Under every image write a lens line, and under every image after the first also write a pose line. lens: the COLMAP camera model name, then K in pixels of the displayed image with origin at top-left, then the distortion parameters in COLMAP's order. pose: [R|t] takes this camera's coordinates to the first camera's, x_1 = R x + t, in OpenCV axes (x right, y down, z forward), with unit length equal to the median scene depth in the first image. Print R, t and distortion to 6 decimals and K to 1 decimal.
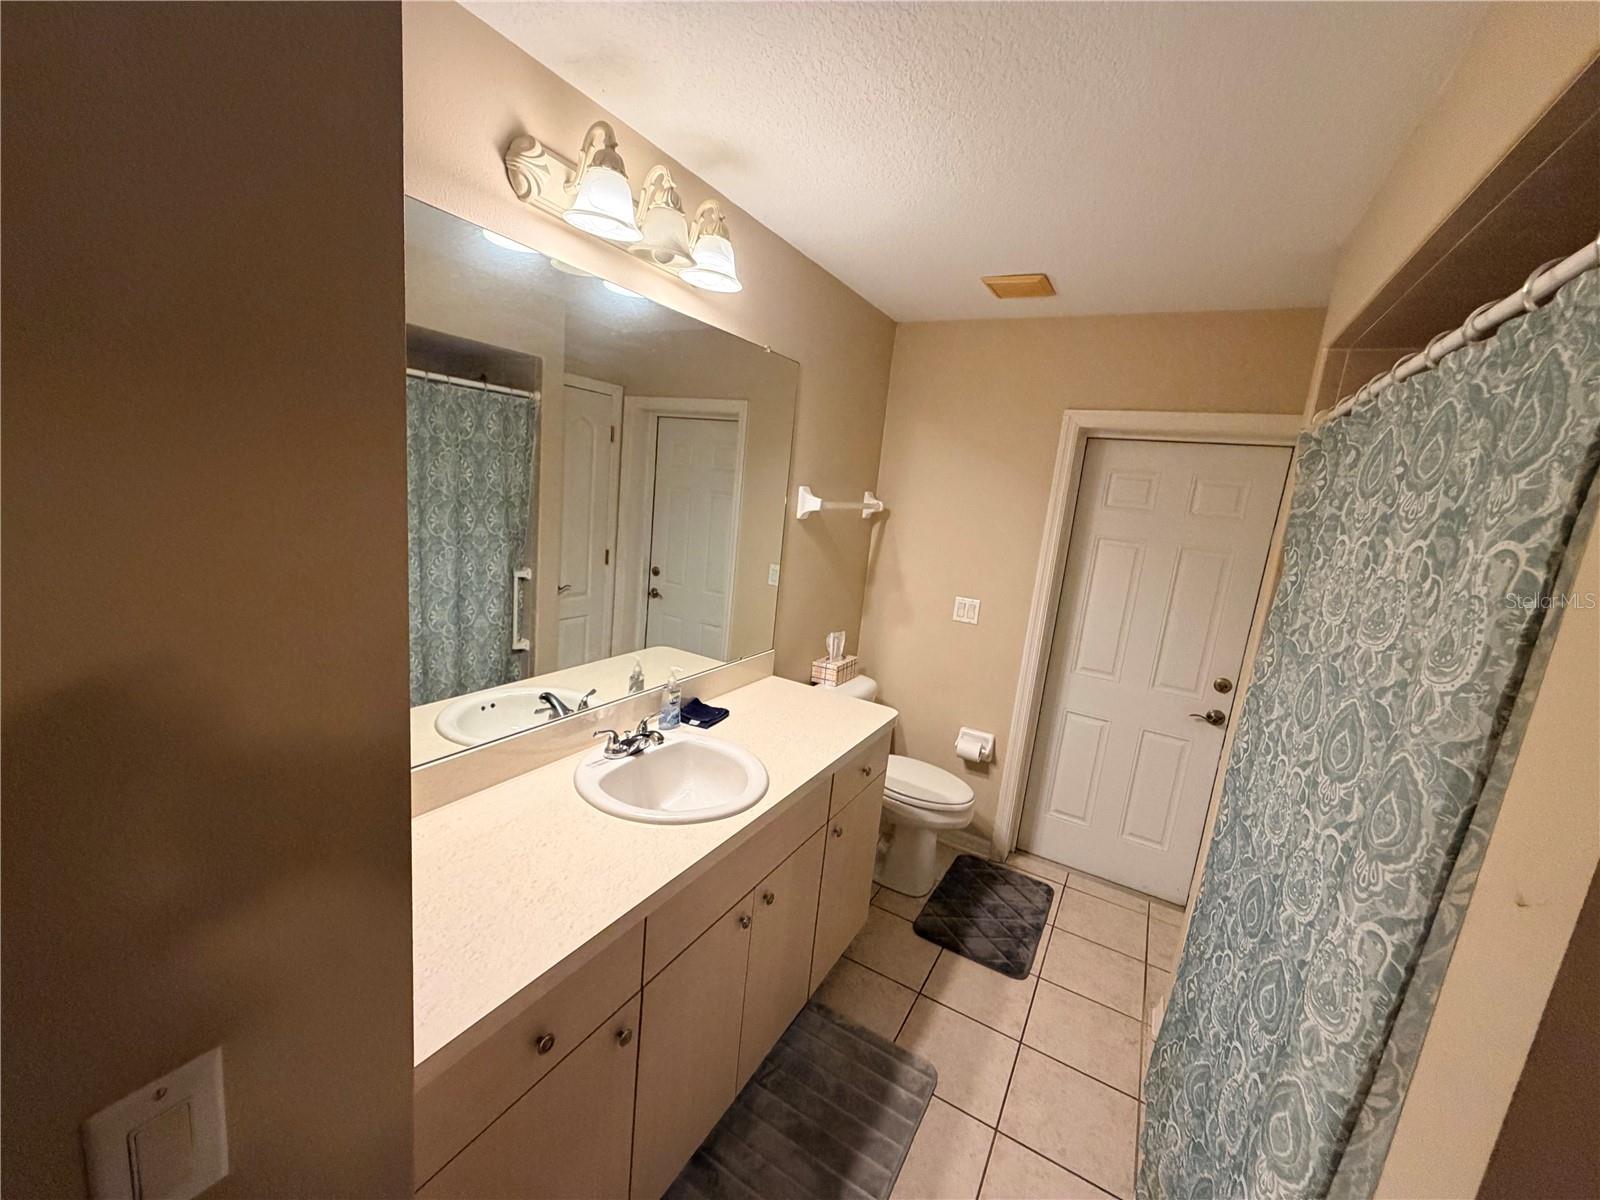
lens RADIAL K [[637.2, 0, 797.2], [0, 637.2, 597.4], [0, 0, 1]] dist [-0.003110, 0.000928]
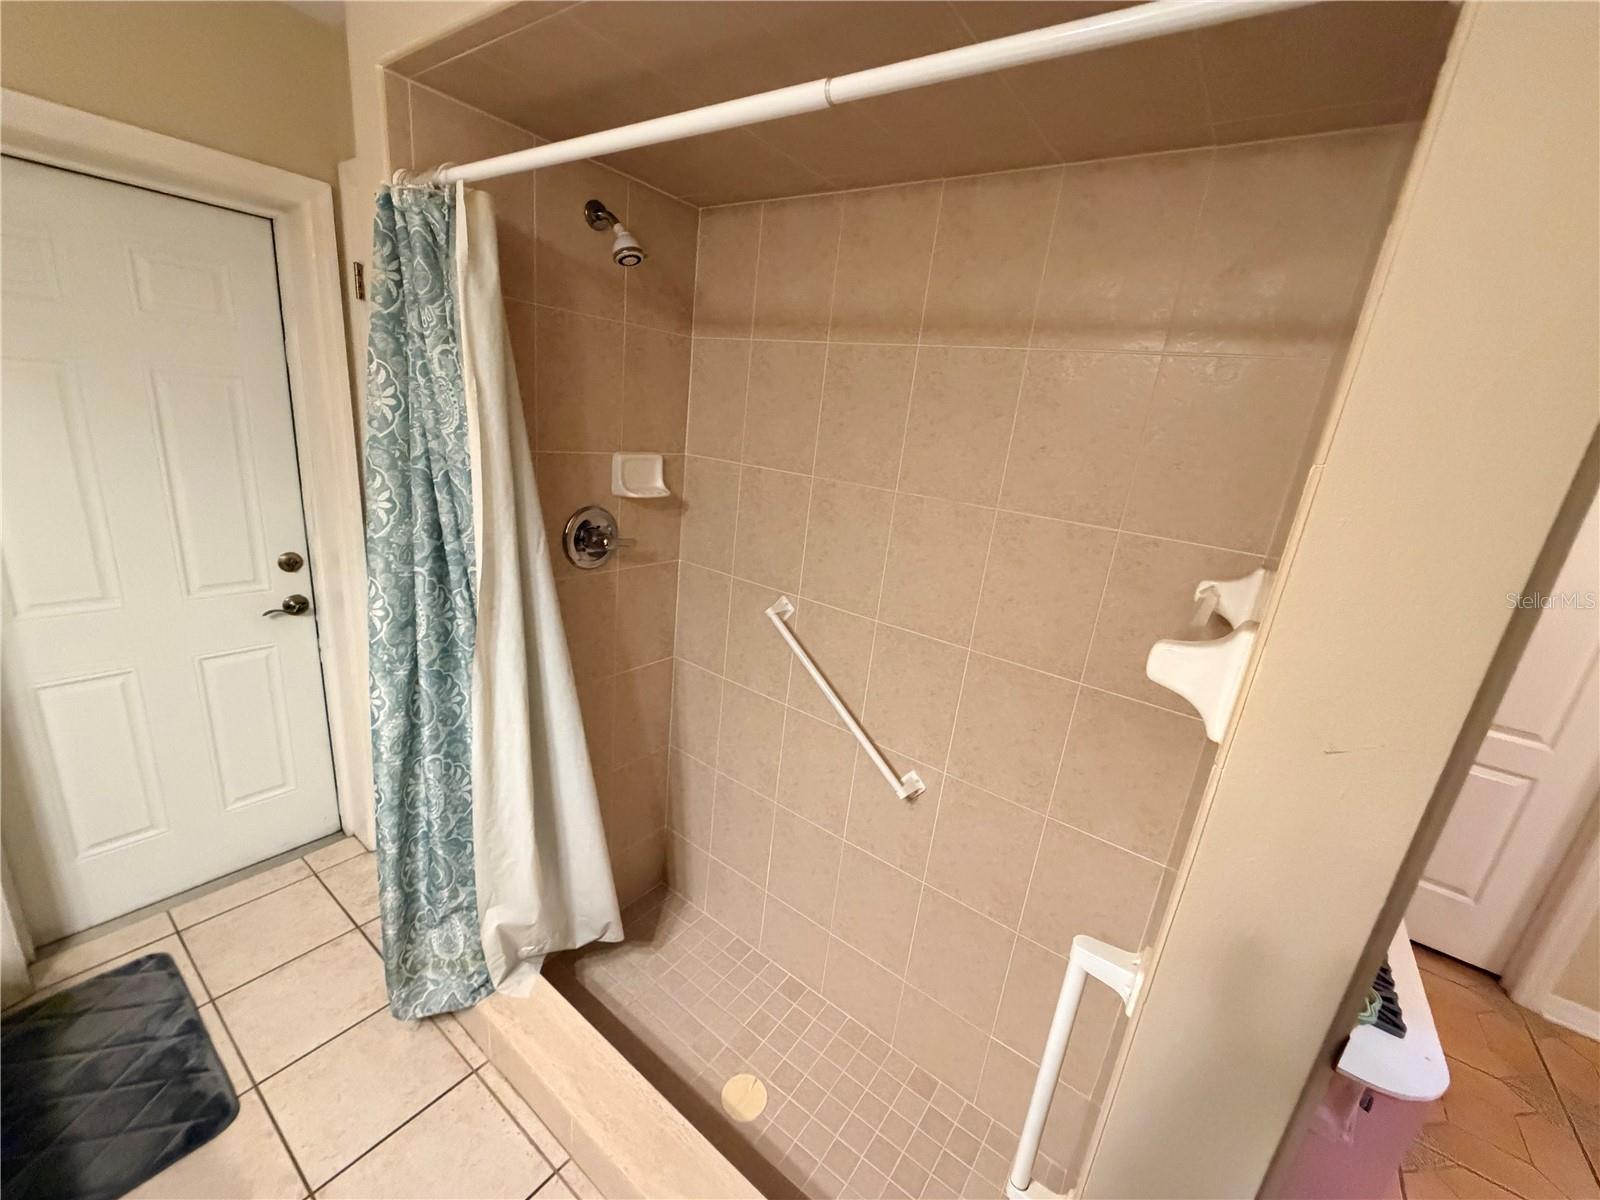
lens RADIAL K [[637.2, 0, 796.2], [0, 637.2, 608.3], [0, 0, 1]] dist [-0.003110, 0.000928]
pose [[0.125688, -0.361526, 0.923852, 0.027197], [0.094560, 0.931362, 0.351600, -0.019316], [-0.987553, 0.043167, 0.151247, 0.294413]]
